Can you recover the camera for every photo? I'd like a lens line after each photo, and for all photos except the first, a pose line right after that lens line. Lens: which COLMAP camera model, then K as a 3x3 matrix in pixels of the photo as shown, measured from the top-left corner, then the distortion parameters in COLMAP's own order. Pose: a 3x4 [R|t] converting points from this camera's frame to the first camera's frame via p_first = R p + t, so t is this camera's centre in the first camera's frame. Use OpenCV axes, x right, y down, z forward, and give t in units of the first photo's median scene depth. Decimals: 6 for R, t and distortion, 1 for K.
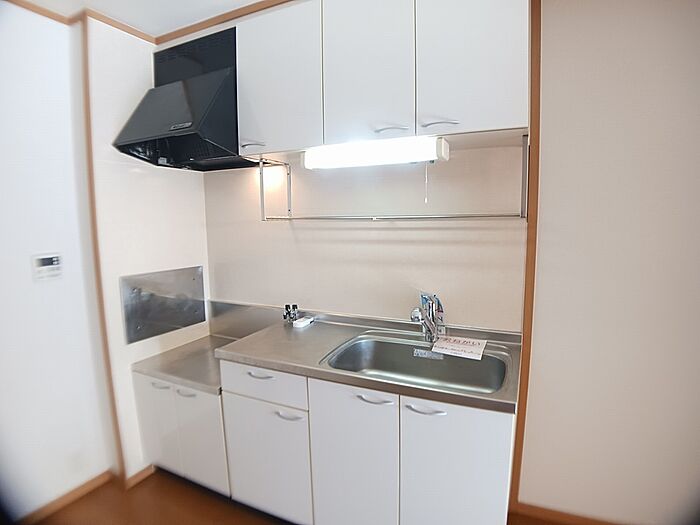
lens RADIAL K [[369.7, 0, 350.0], [0, 369.7, 262.5], [0, 0, 1]] dist [0.002106, 0.000365]
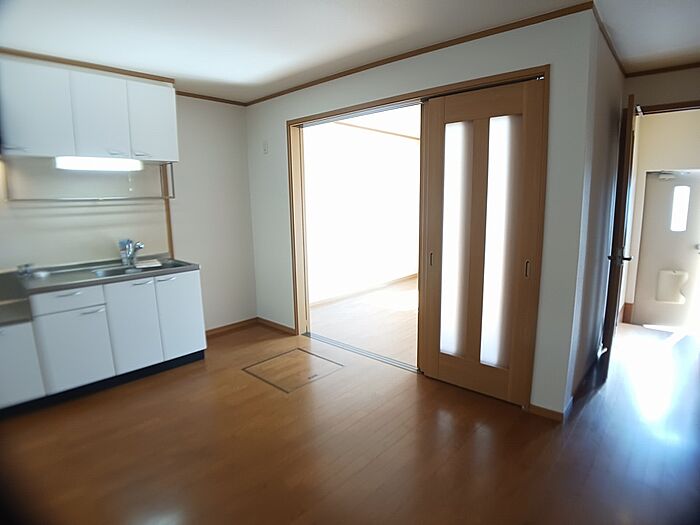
lens RADIAL K [[389.7, 0, 350.0], [0, 389.7, 262.5], [0, 0, 1]] dist [-0.060633, 0.000241]
pose [[0.283667, -0.149107, 0.947259, -1.376921], [0.119020, 0.985673, 0.119512, 0.106618], [-0.951508, 0.078841, 0.297350, -0.663832]]
